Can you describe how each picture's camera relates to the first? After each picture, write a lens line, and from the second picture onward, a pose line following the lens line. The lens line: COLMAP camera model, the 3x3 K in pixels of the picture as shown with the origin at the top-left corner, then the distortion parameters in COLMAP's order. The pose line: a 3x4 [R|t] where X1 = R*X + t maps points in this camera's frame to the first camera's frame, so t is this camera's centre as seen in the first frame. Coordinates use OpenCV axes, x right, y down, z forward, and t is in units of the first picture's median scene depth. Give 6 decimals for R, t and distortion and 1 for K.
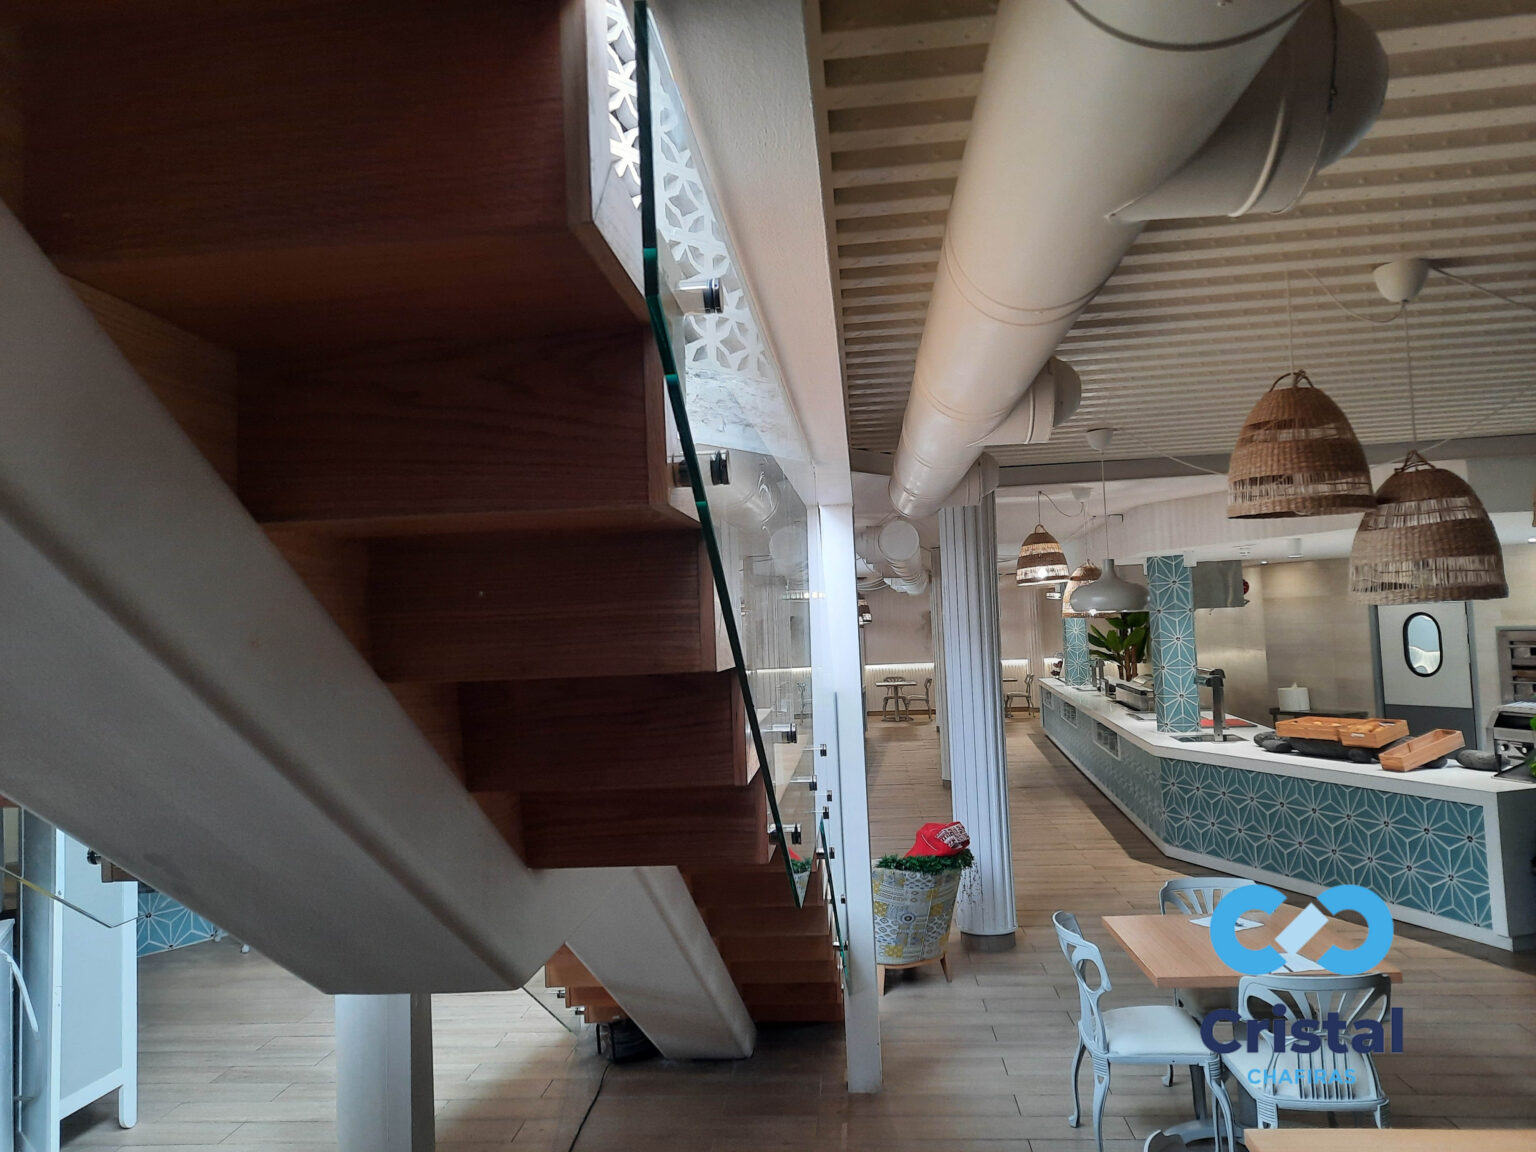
lens RADIAL K [[1119.6, 0, 762.3], [0, 1119.6, 574.3], [0, 0, 1]] dist [0.037250, -0.033512]
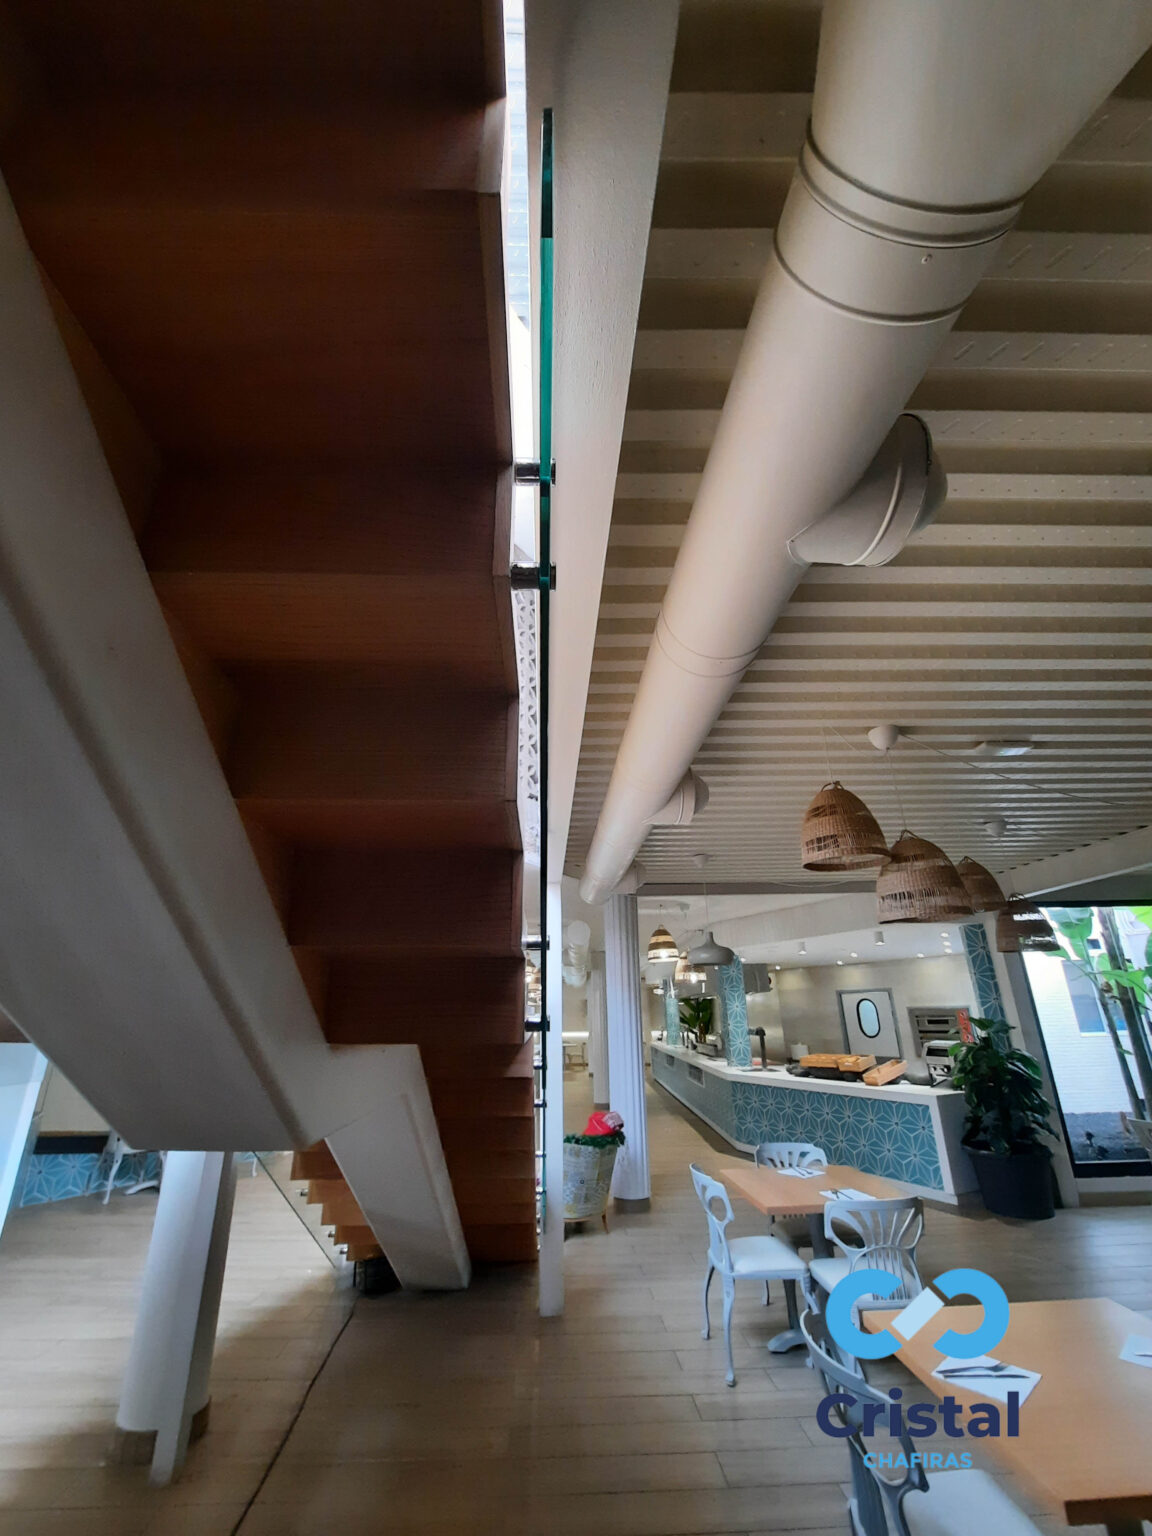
lens RADIAL K [[624.7, 0, 562.9], [0, 624.7, 768.8], [0, 0, 1]] dist [-0.027808, 0.000964]
pose [[0.992294, 0.076229, 0.097679, -0.014049], [-0.040578, 0.944808, -0.325103, 0.063180], [-0.117070, 0.318634, 0.940620, 0.081539]]
